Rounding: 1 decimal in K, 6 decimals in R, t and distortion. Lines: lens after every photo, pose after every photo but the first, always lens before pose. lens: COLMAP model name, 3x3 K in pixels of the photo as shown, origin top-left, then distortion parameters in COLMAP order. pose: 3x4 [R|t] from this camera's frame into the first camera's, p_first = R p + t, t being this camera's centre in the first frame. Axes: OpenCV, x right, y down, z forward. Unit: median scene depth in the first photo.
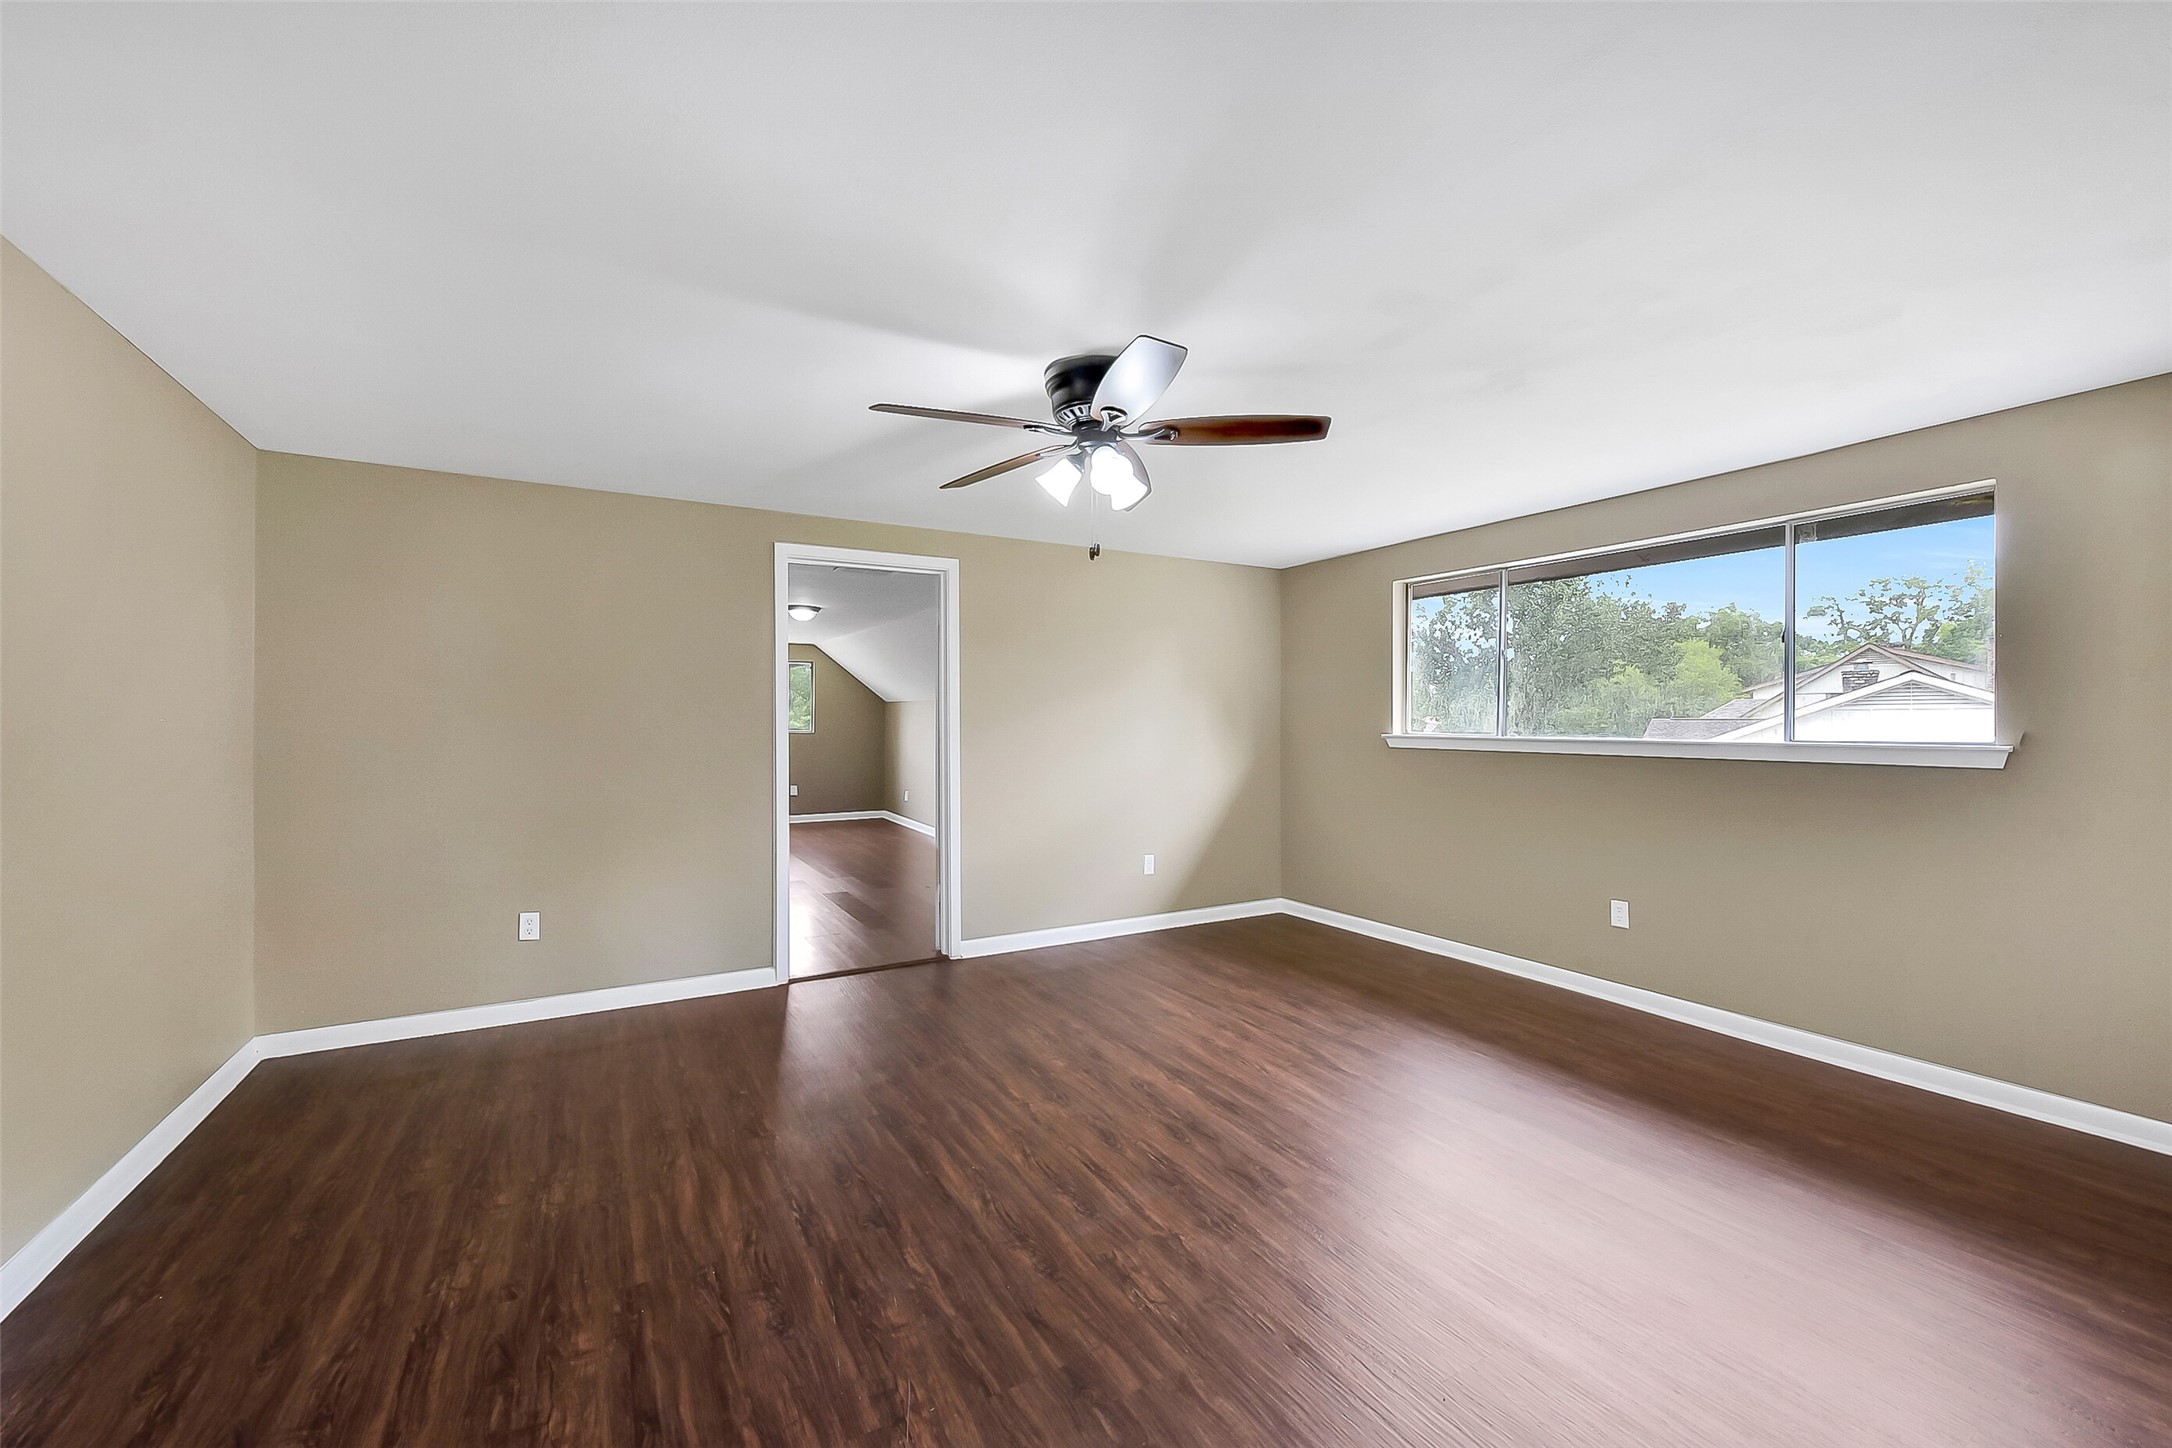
lens RADIAL K [[864.6, 0, 1081.6], [0, 864.6, 728.1], [0, 0, 1]] dist [-0.001688, -0.000391]
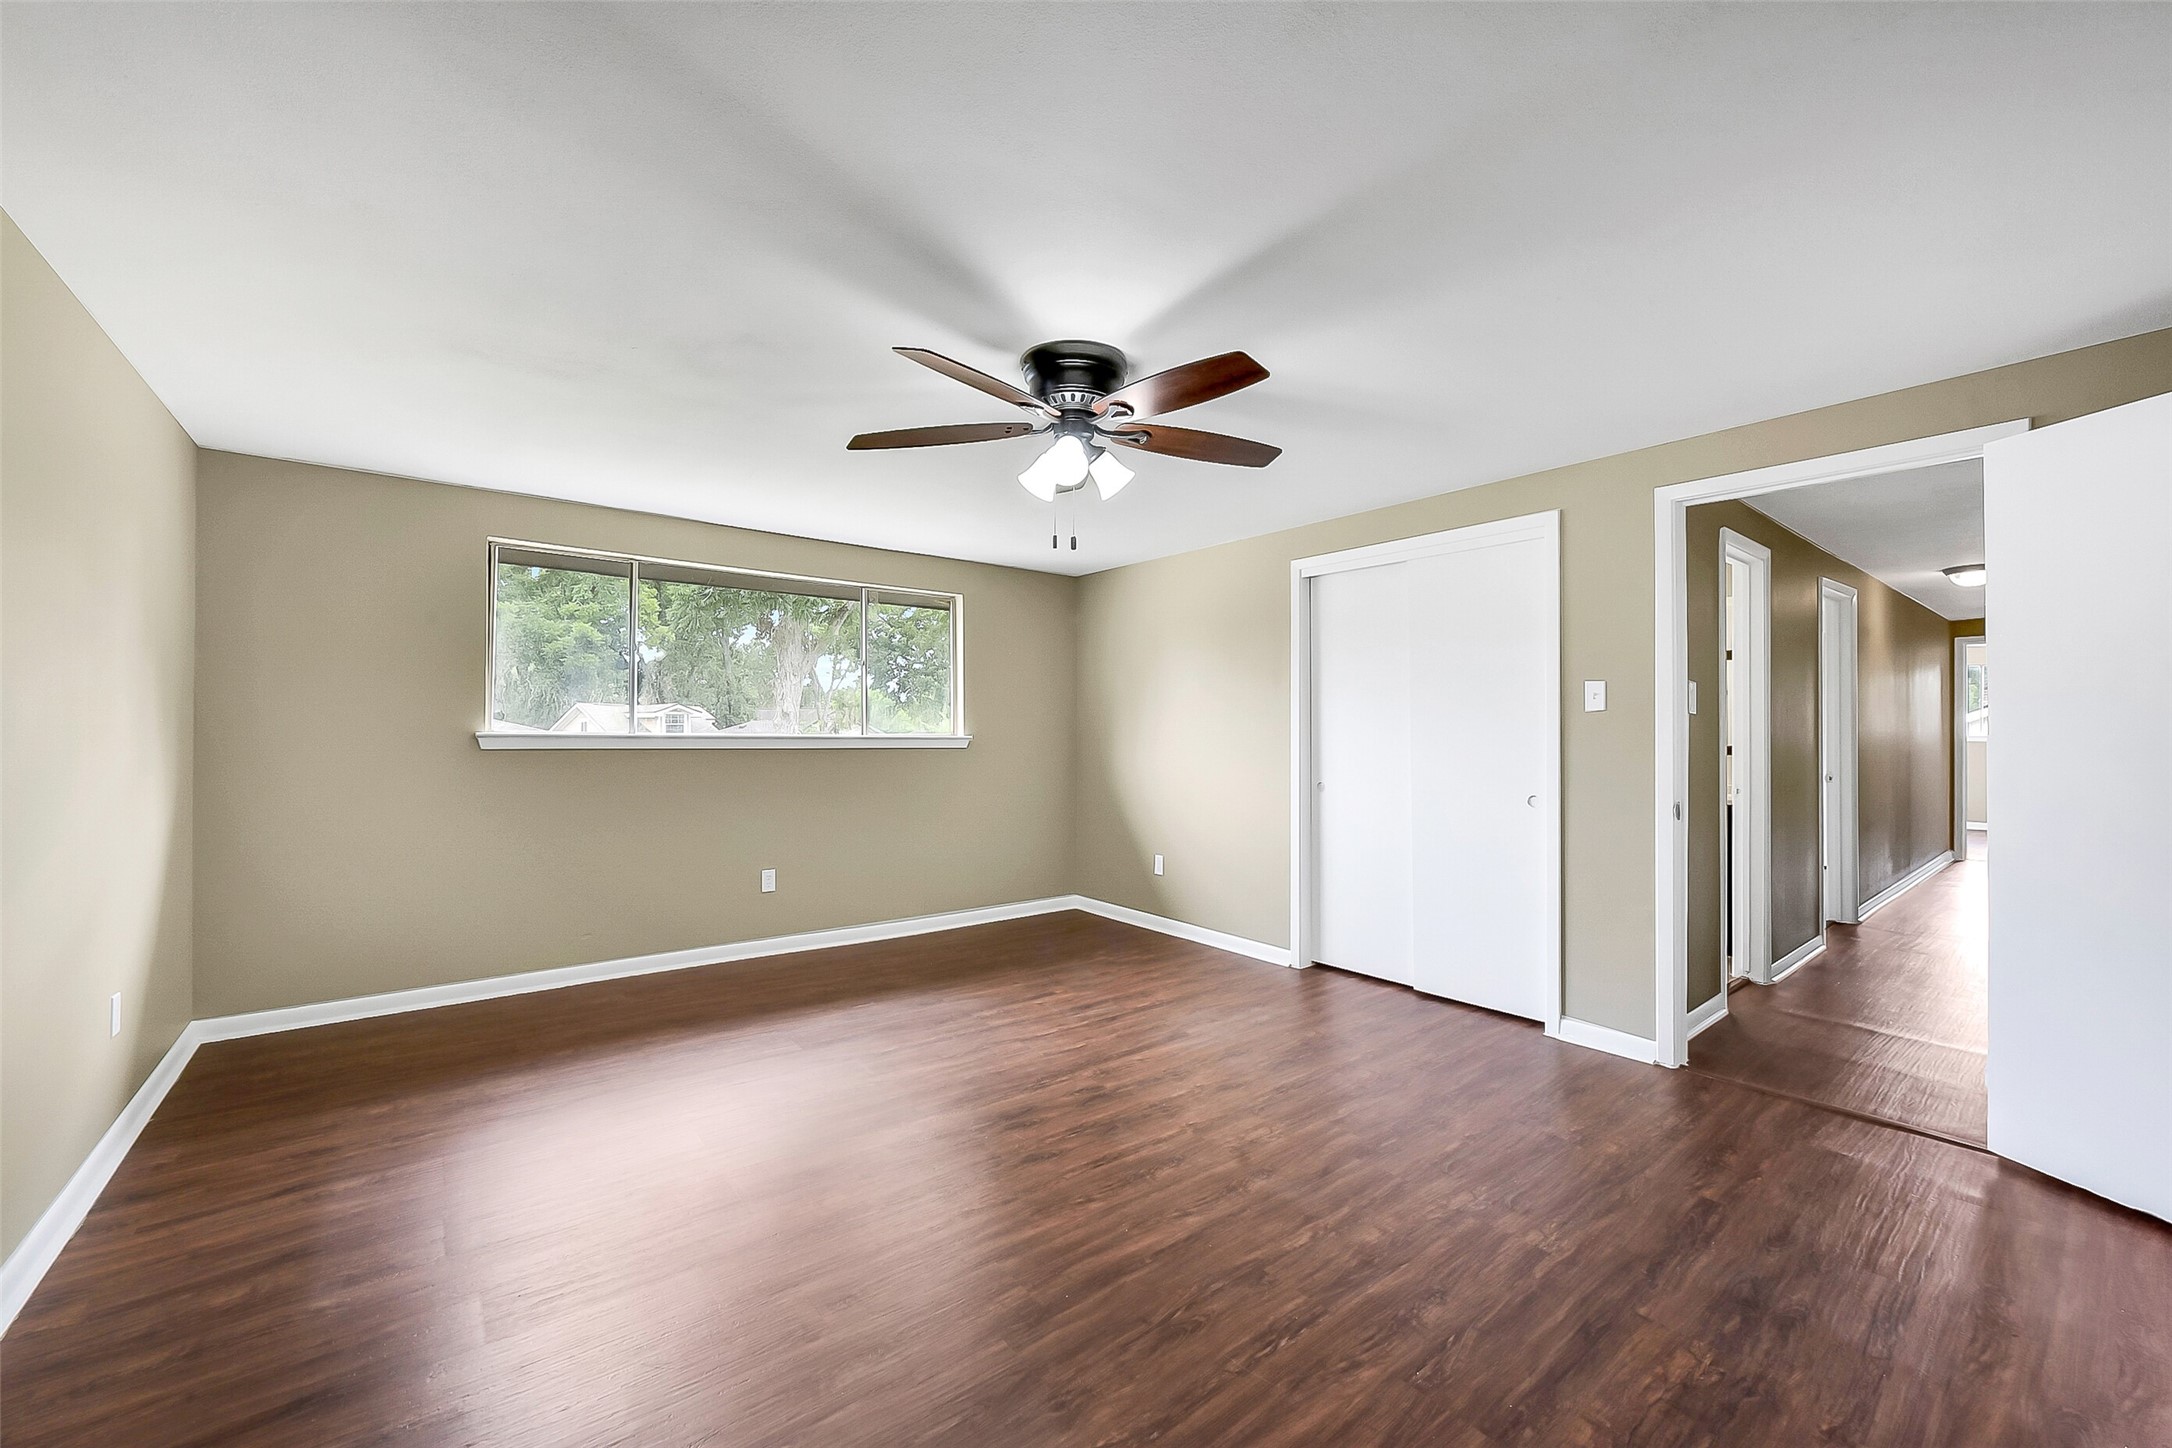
lens RADIAL K [[864.6, 0, 1073.5], [0, 864.6, 724.4], [0, 0, 1]] dist [-0.001688, -0.000391]
pose [[-0.154787, 0.004473, 0.987938, -1.178489], [-0.005978, 0.999967, -0.005464, 0.001582], [-0.987930, -0.006752, -0.154755, 1.428034]]
